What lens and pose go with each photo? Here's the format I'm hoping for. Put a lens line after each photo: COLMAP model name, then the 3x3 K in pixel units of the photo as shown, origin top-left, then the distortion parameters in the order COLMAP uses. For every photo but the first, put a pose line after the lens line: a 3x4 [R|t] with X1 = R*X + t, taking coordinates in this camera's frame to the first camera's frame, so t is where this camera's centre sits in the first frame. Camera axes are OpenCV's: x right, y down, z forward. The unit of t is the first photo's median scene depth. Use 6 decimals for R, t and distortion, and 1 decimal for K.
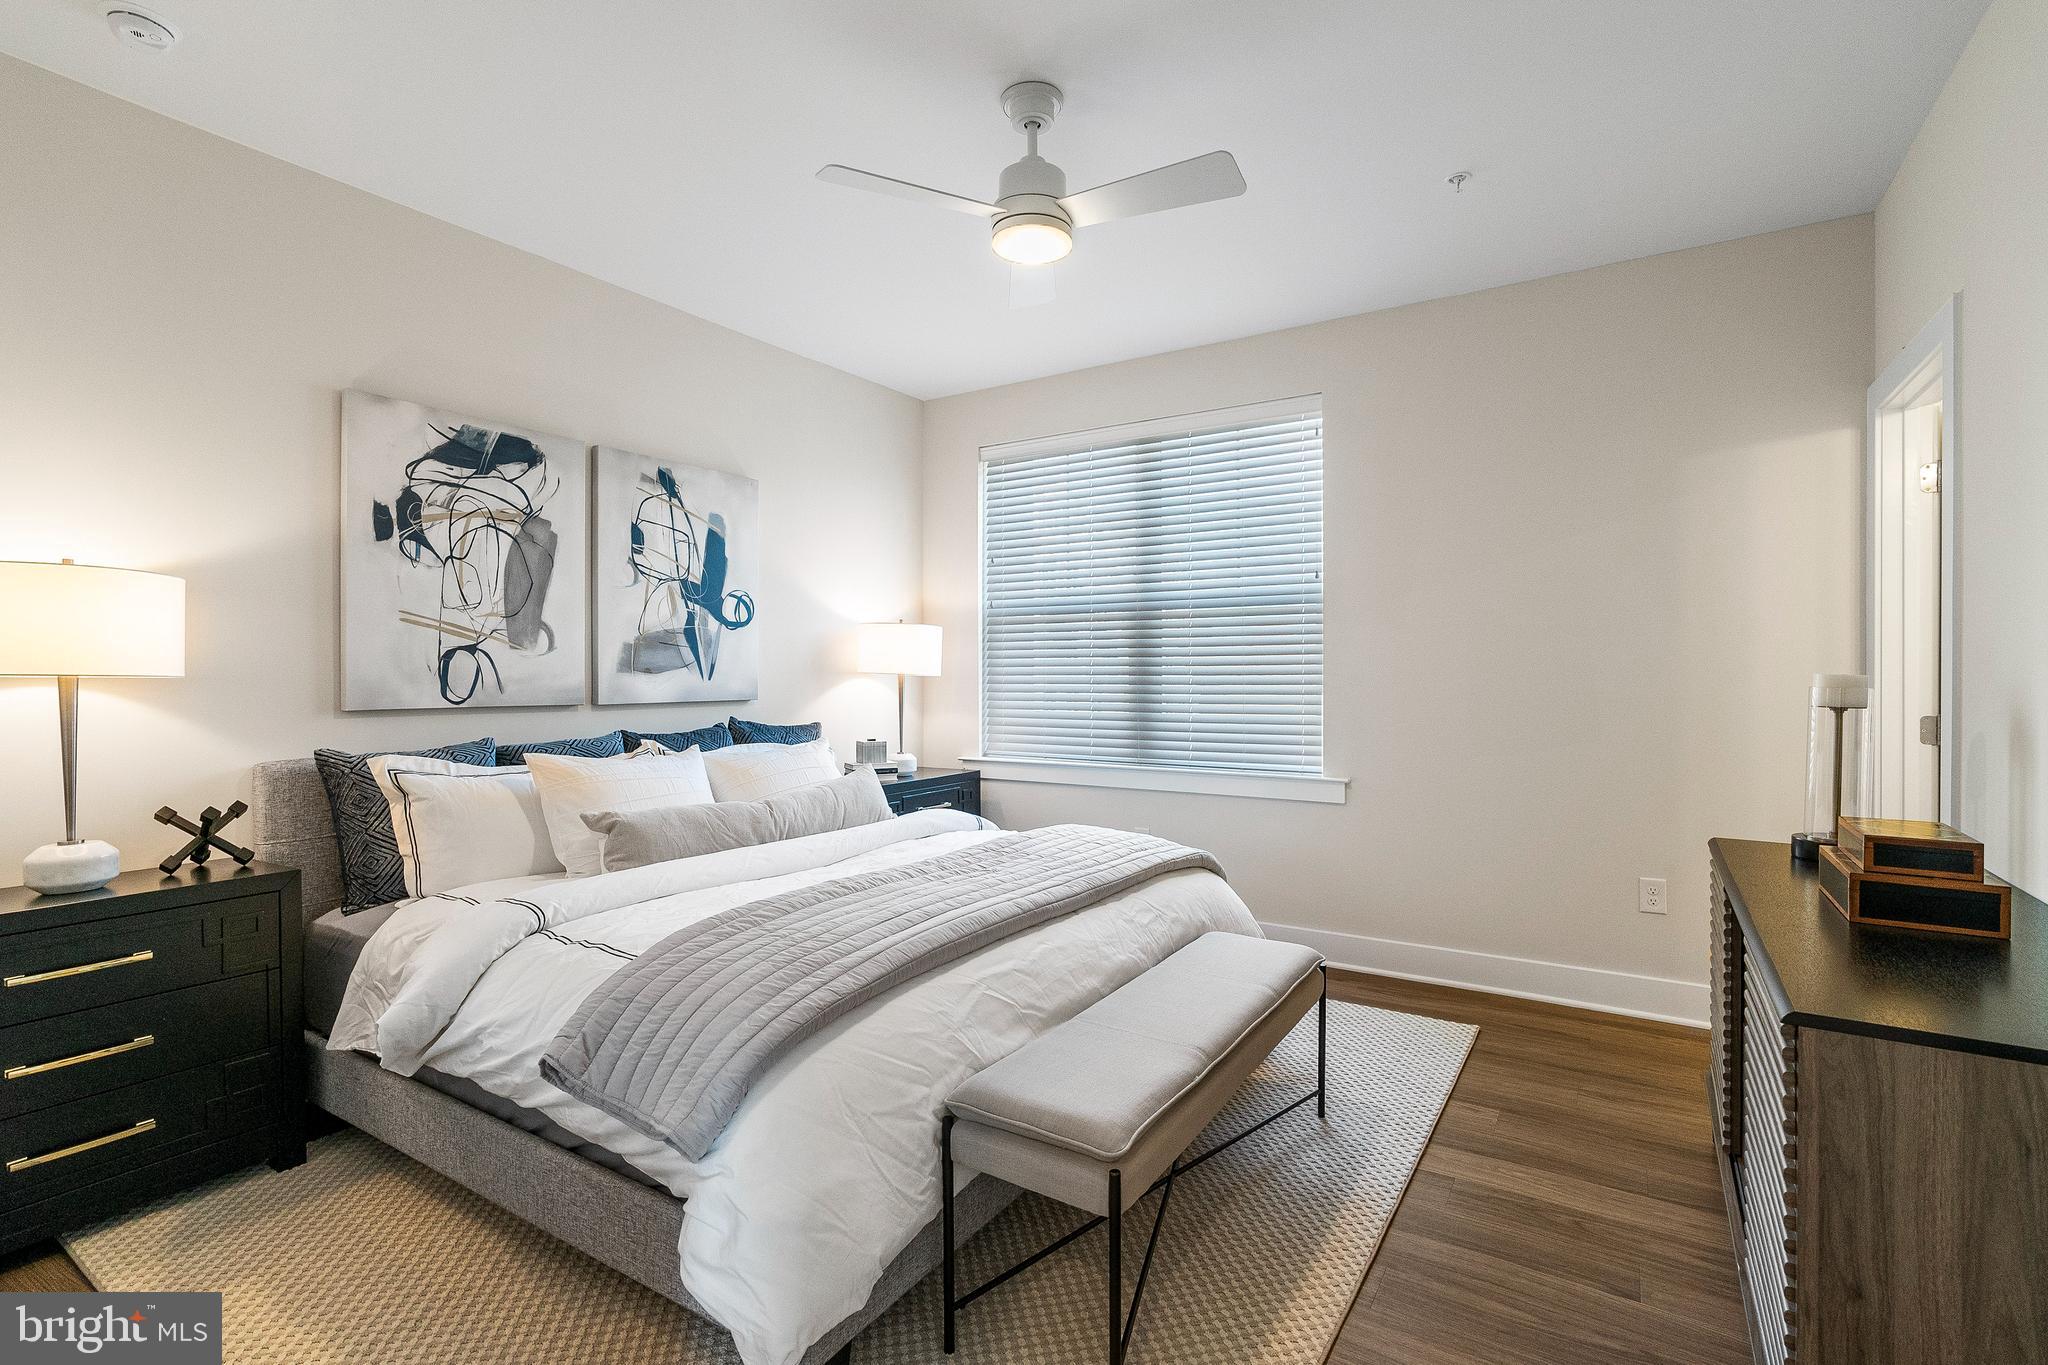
lens RADIAL K [[923.1, 0, 1026.6], [0, 923.1, 679.8], [0, 0, 1]] dist [-0.014902, 0.006767]
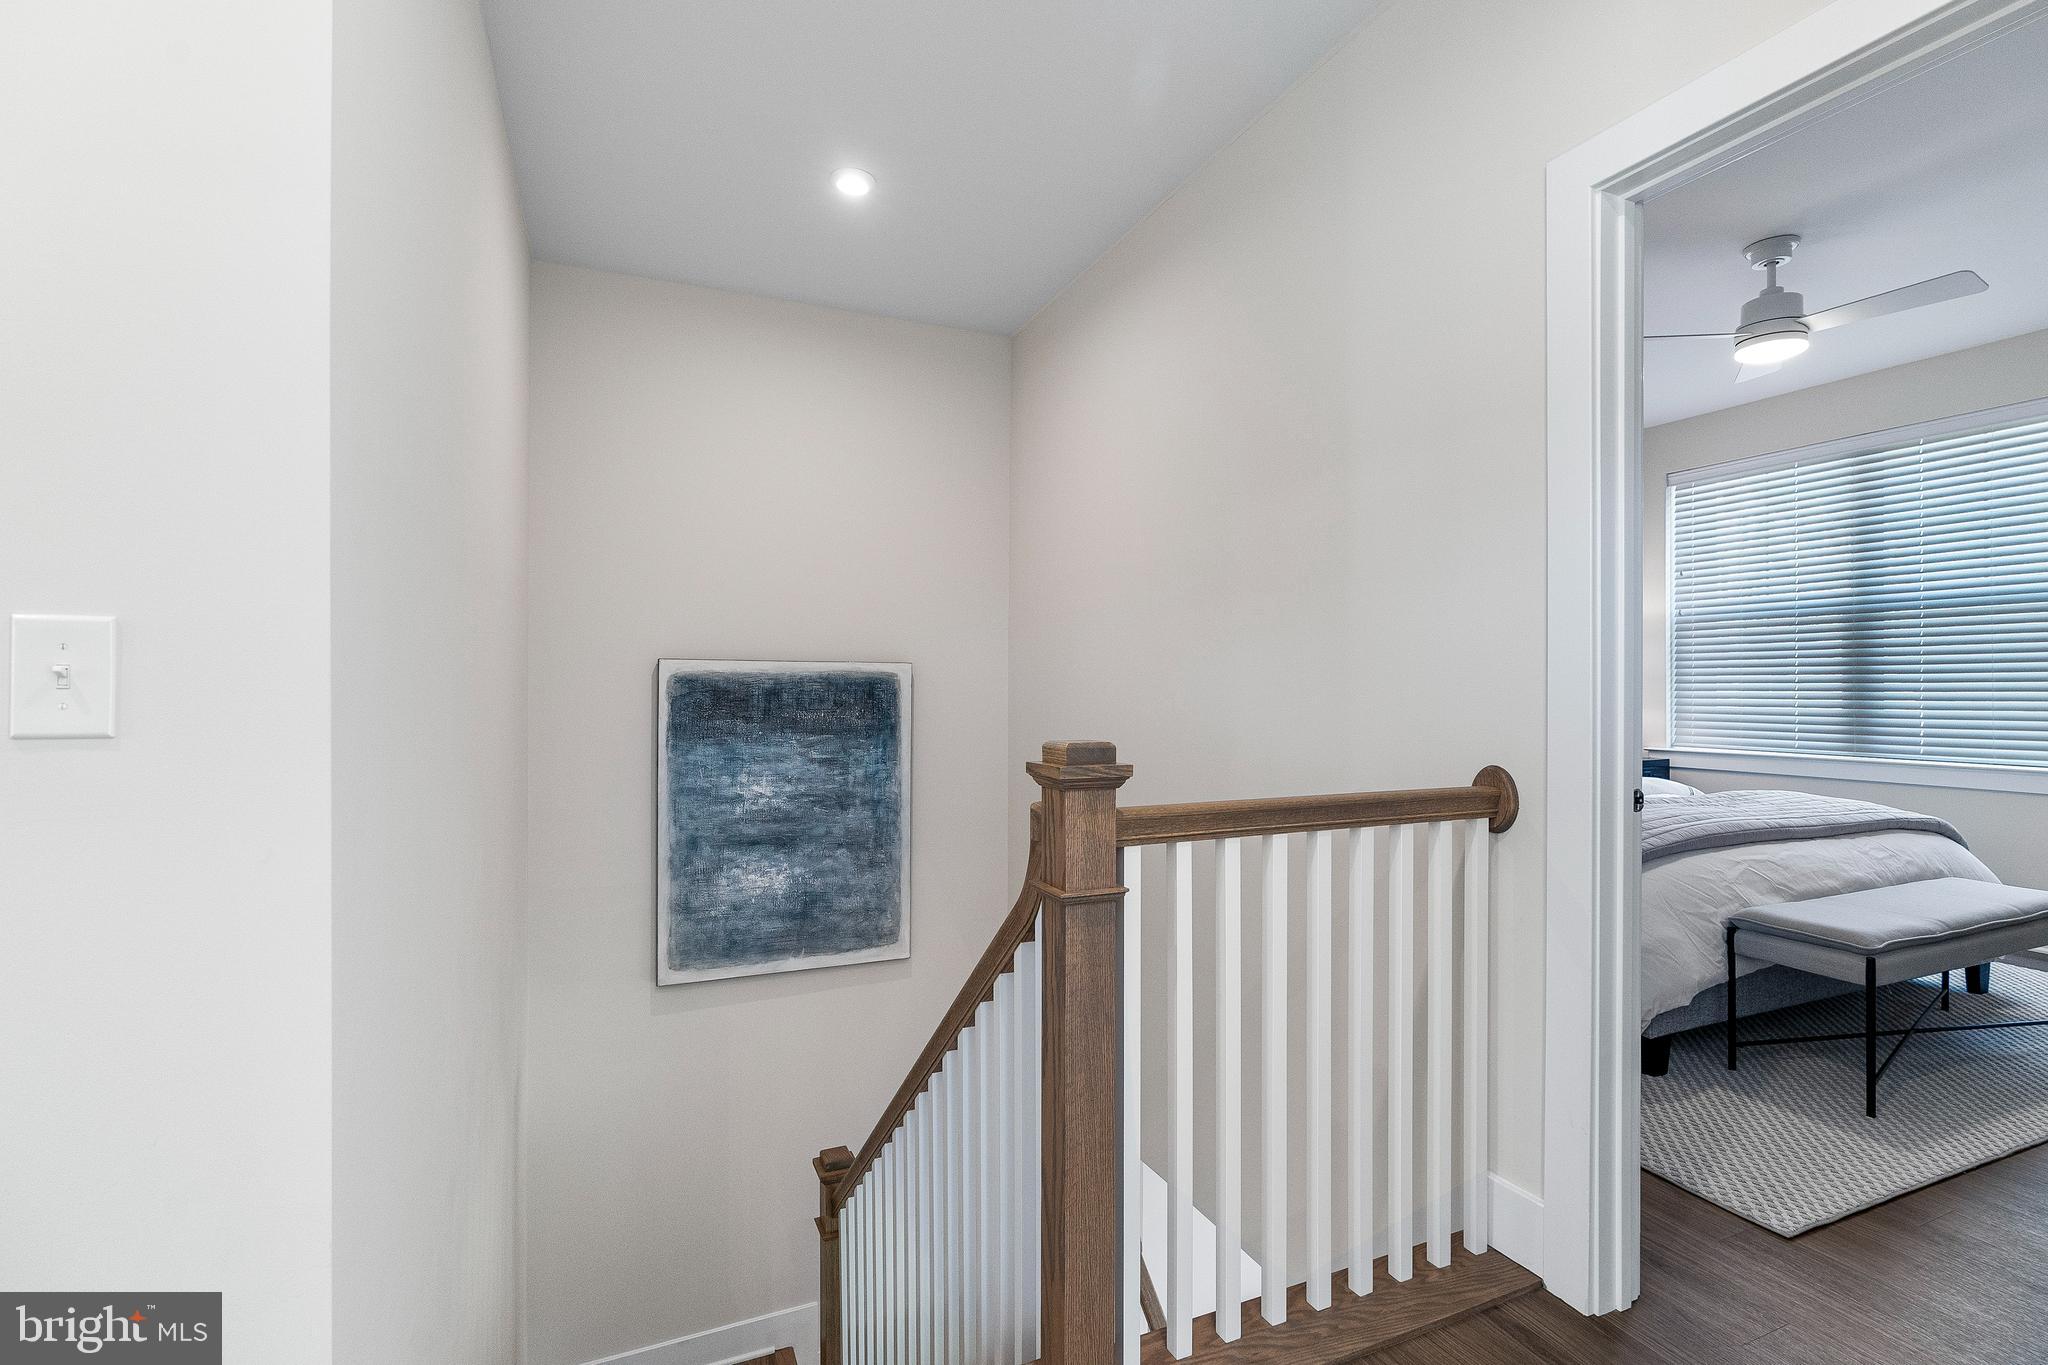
lens RADIAL K [[914.5, 0, 1052.0], [0, 914.5, 683.3], [0, 0, 1]] dist [0.001118, 0.000497]
pose [[0.837053, 0.000720, -0.547121, -0.108363], [-0.007928, 0.999910, -0.010813, 0.034714], [0.547064, 0.013388, 0.836983, -0.544945]]
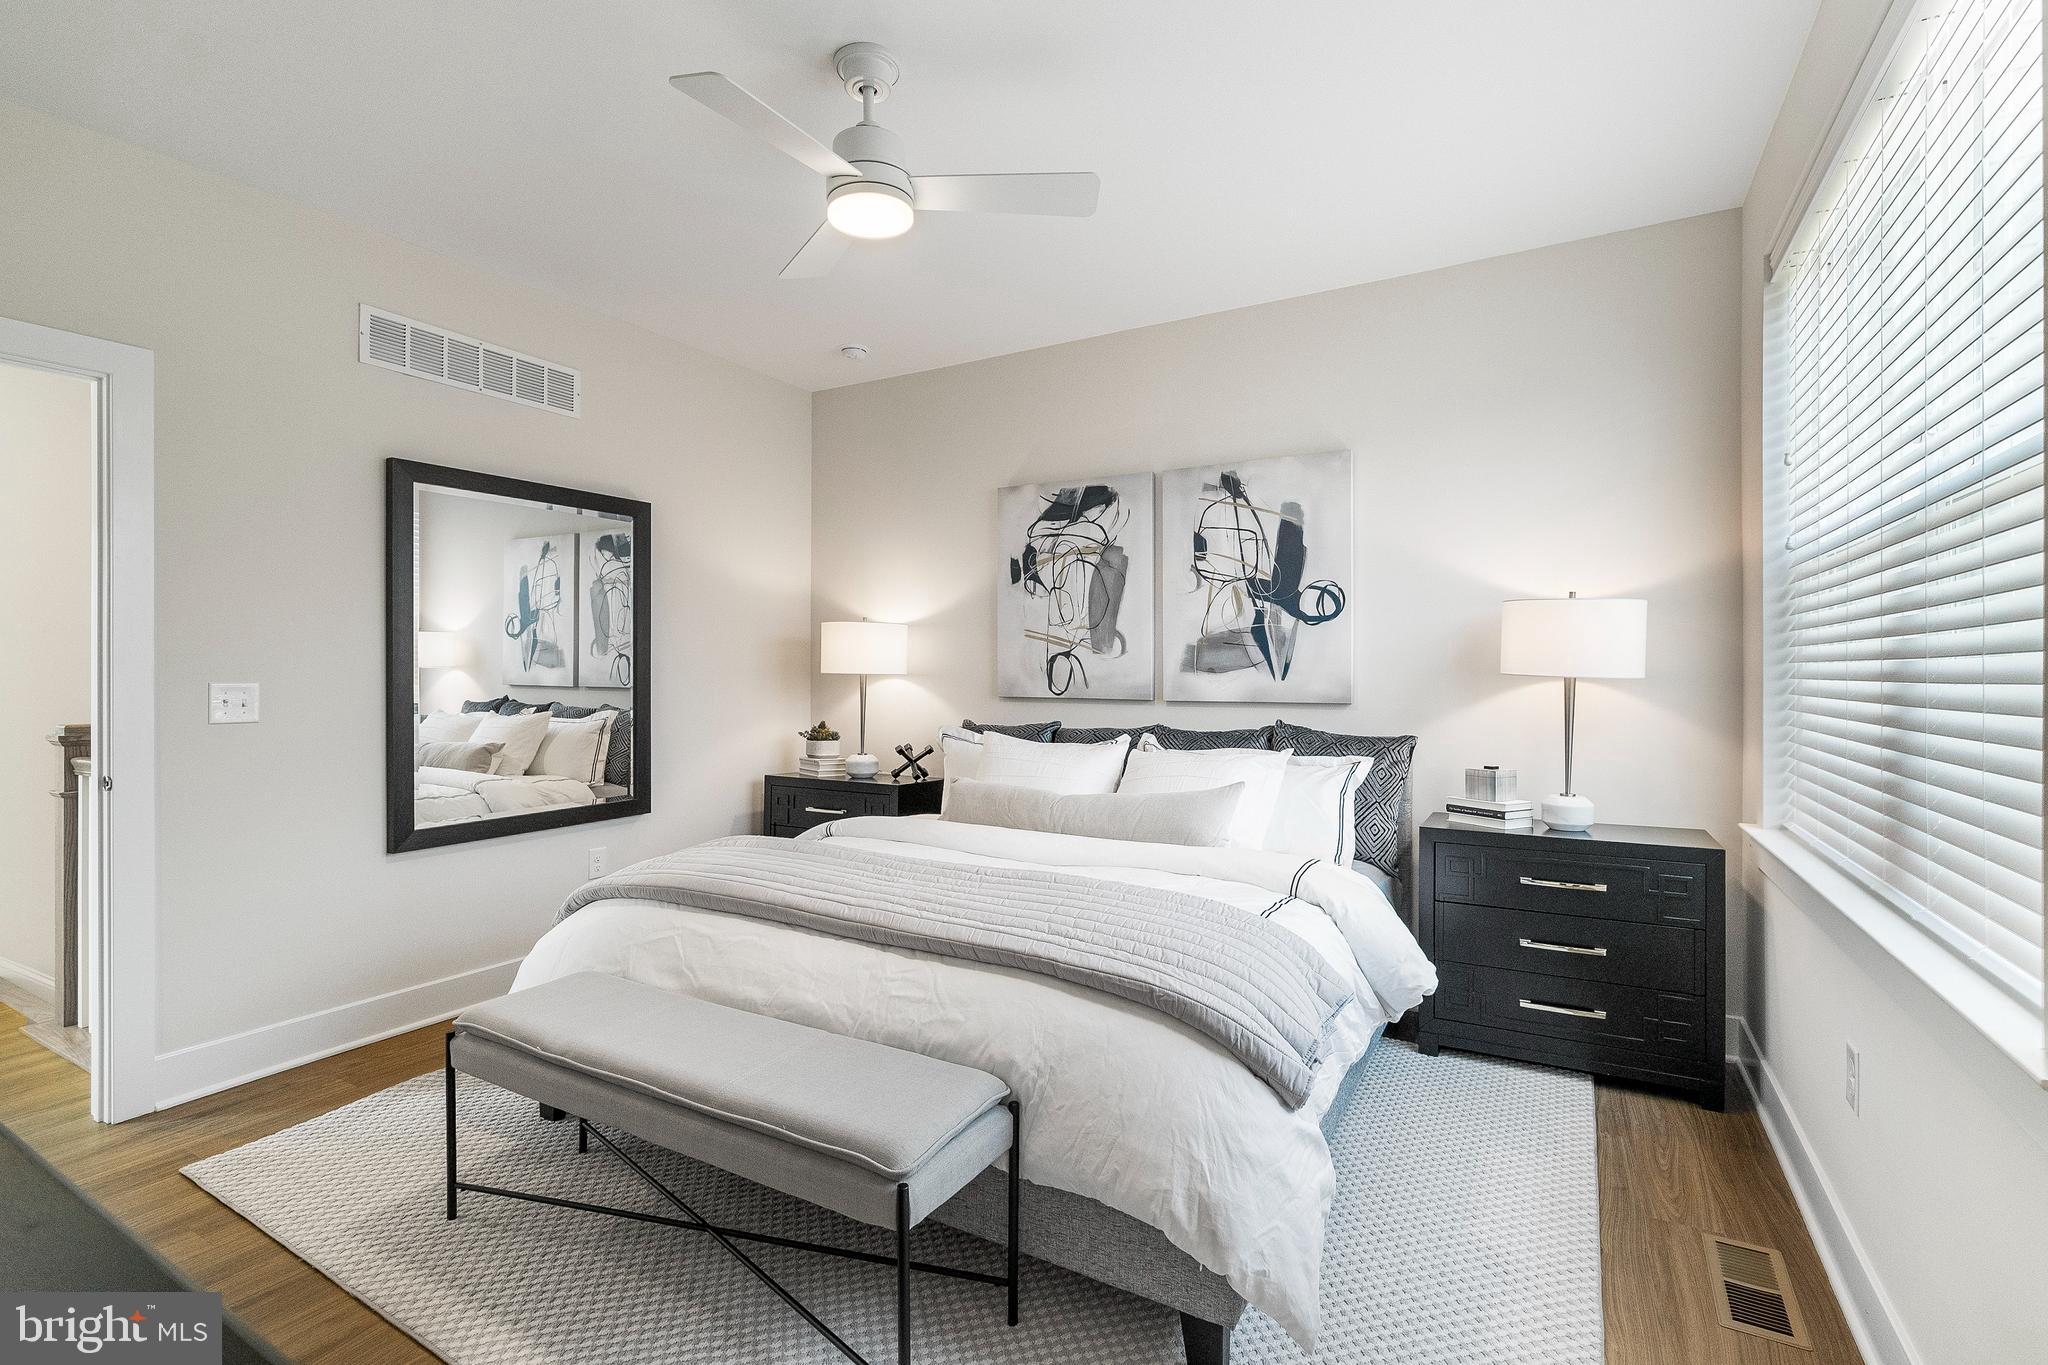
lens RADIAL K [[923.1, 0, 1026.6], [0, 923.1, 679.8], [0, 0, 1]] dist [-0.014902, 0.006767]
pose [[0.058240, 0.008885, -0.998263, 0.710664], [-0.008496, 0.999929, 0.008404, -0.007139], [0.998266, 0.007992, 0.058311, 0.832962]]
